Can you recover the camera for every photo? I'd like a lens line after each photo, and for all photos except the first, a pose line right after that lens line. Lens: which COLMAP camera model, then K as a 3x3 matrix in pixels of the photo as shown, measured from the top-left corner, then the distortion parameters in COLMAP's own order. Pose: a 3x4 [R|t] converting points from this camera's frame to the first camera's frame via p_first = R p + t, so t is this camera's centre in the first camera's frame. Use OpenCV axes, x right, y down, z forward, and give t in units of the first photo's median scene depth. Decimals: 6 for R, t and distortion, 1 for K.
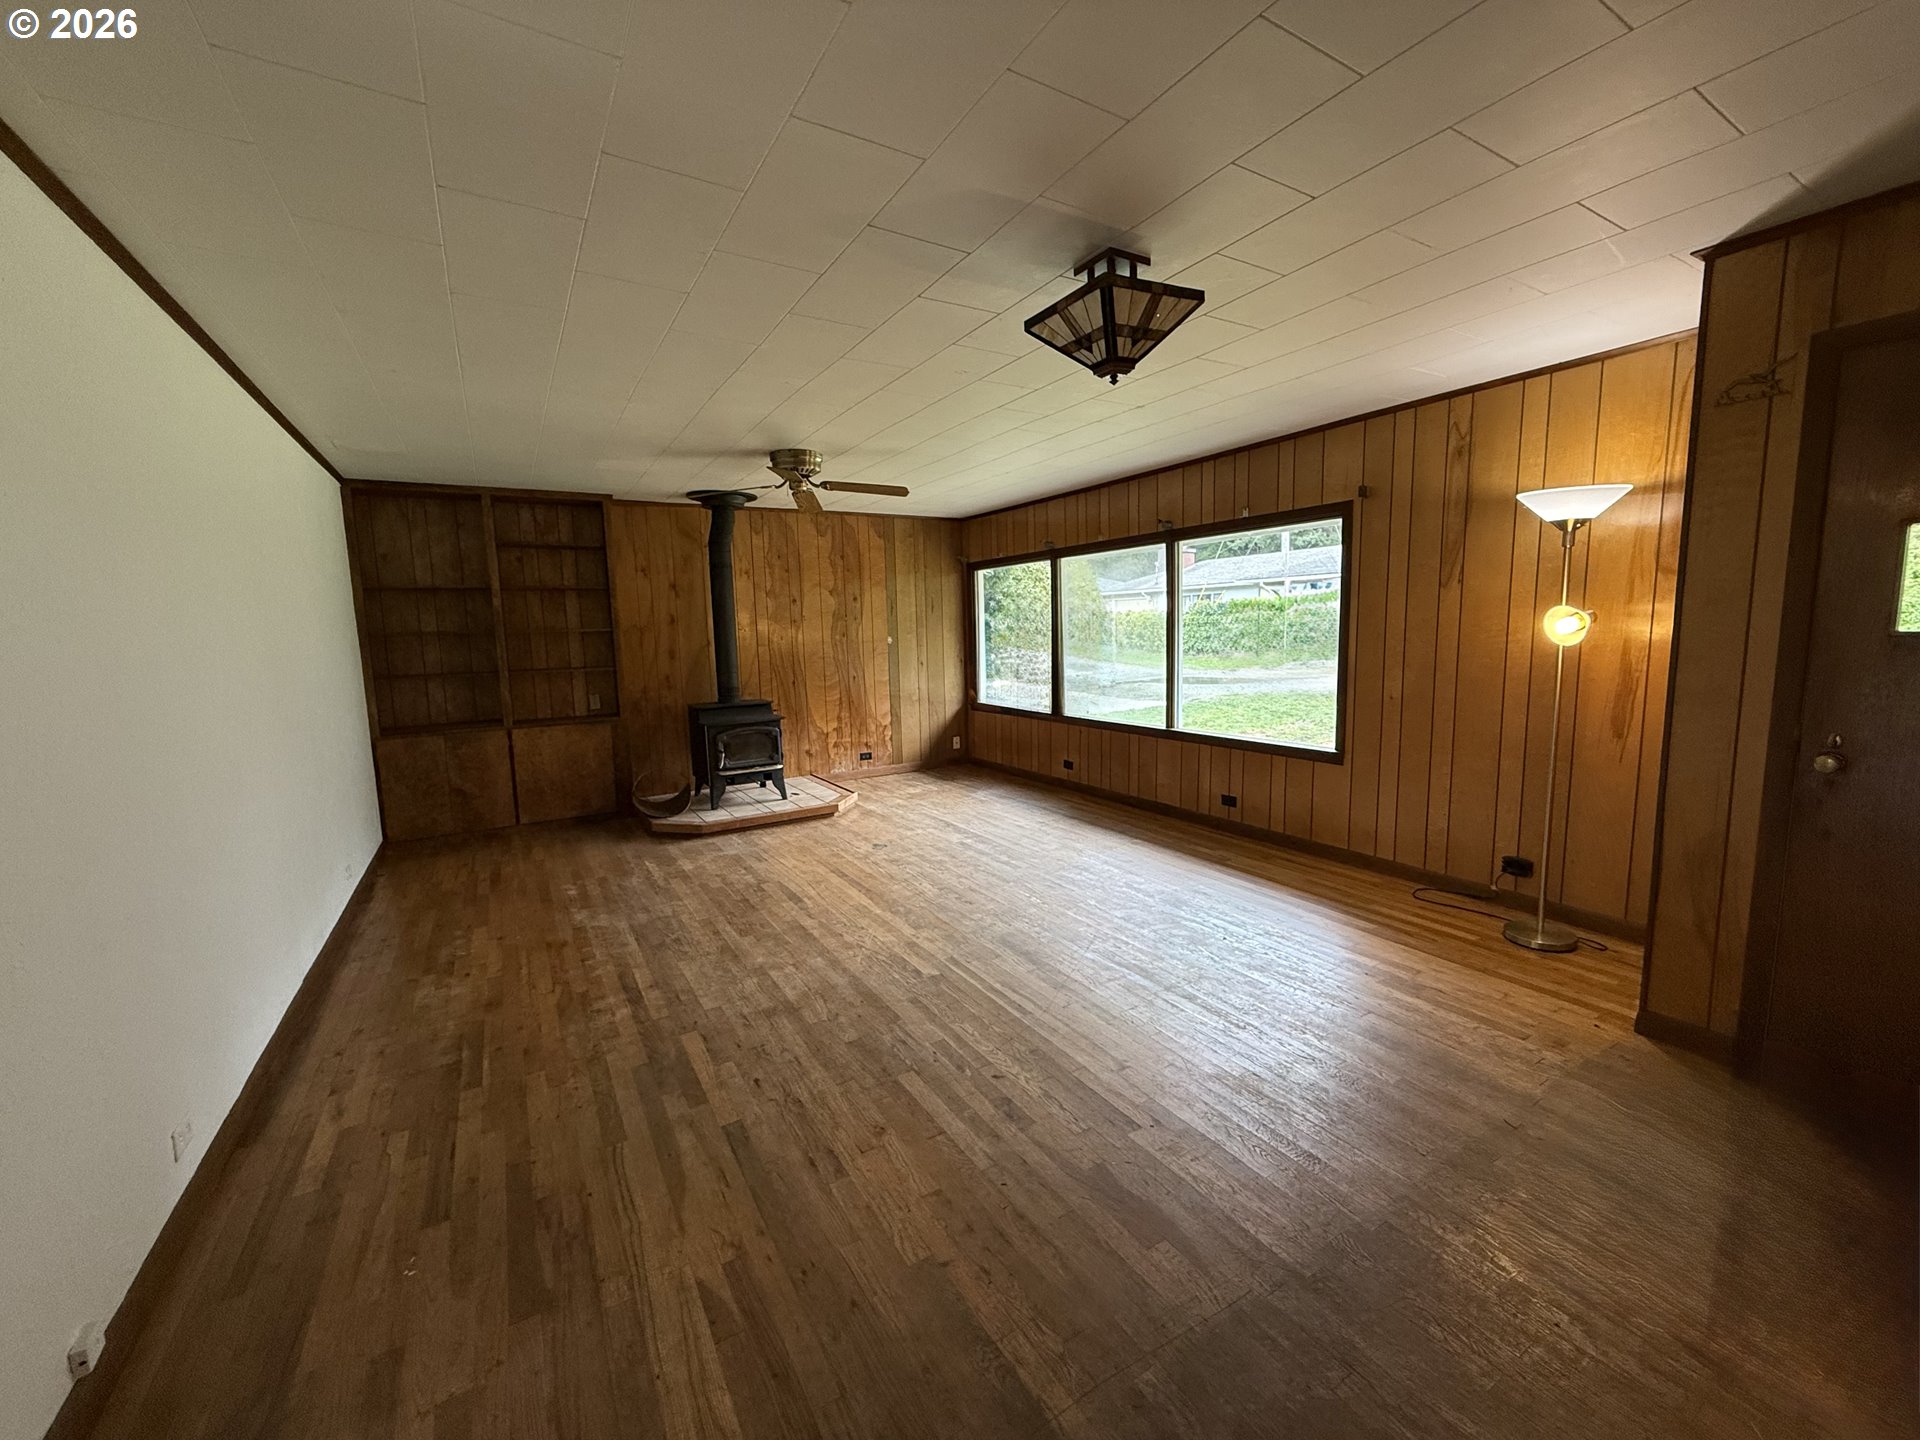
lens RADIAL K [[762.8, 0, 960.0], [0, 762.8, 720.0], [0, 0, 1]] dist [-0.000057, -0.000212]
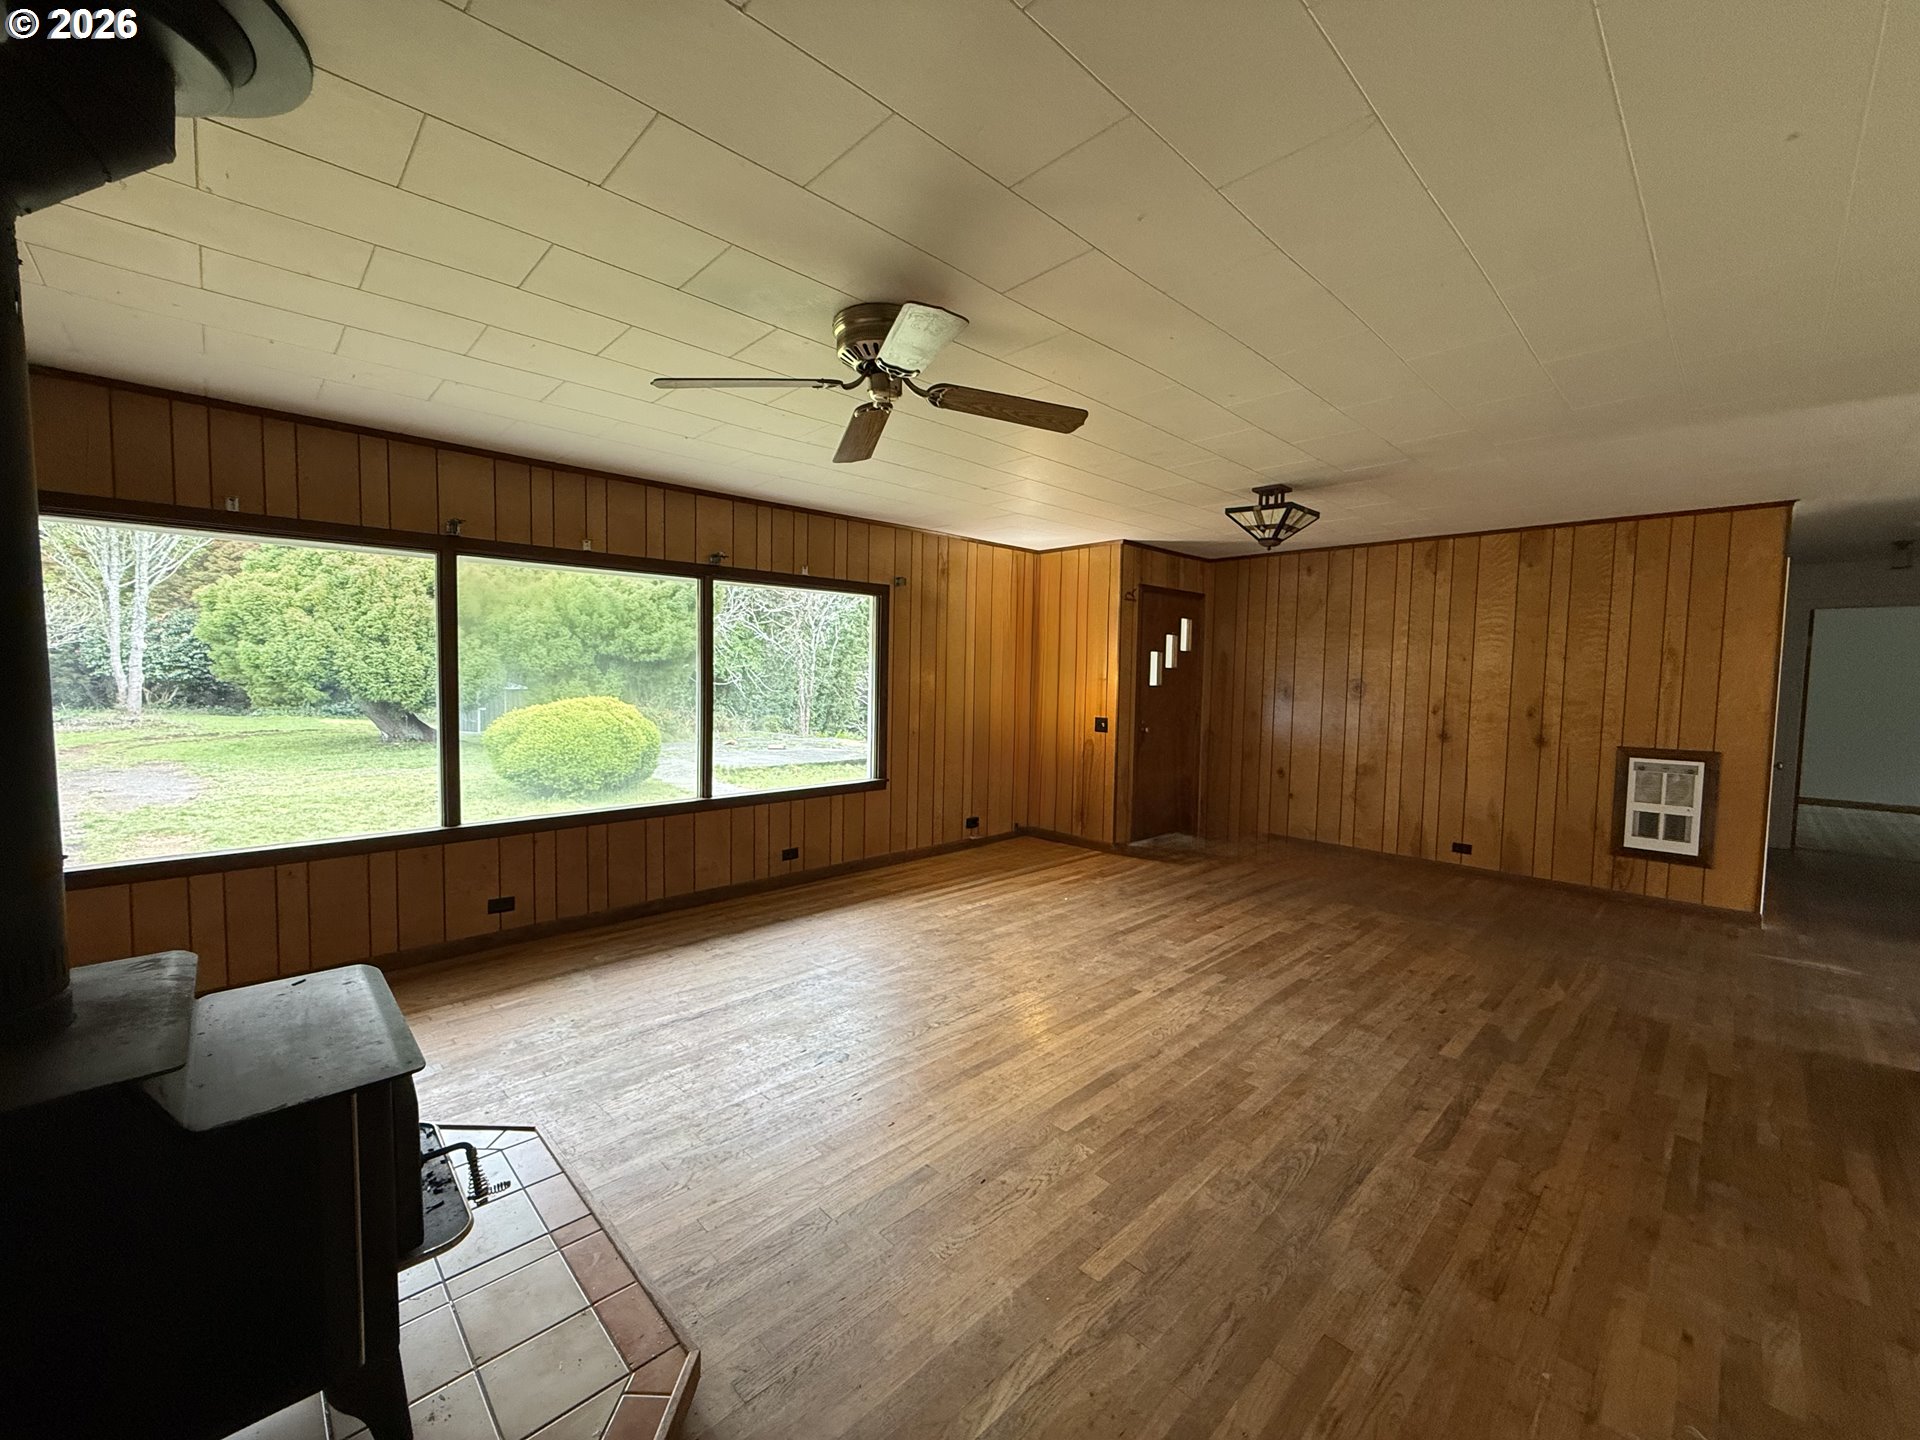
lens RADIAL K [[762.8, 0, 960.0], [0, 762.8, 720.0], [0, 0, 1]] dist [-0.000057, -0.000212]
pose [[-0.224360, -0.034810, 0.973884, -0.903963], [0.113871, 0.991579, 0.061675, -0.141810], [-0.967831, 0.124734, -0.218507, 1.358280]]
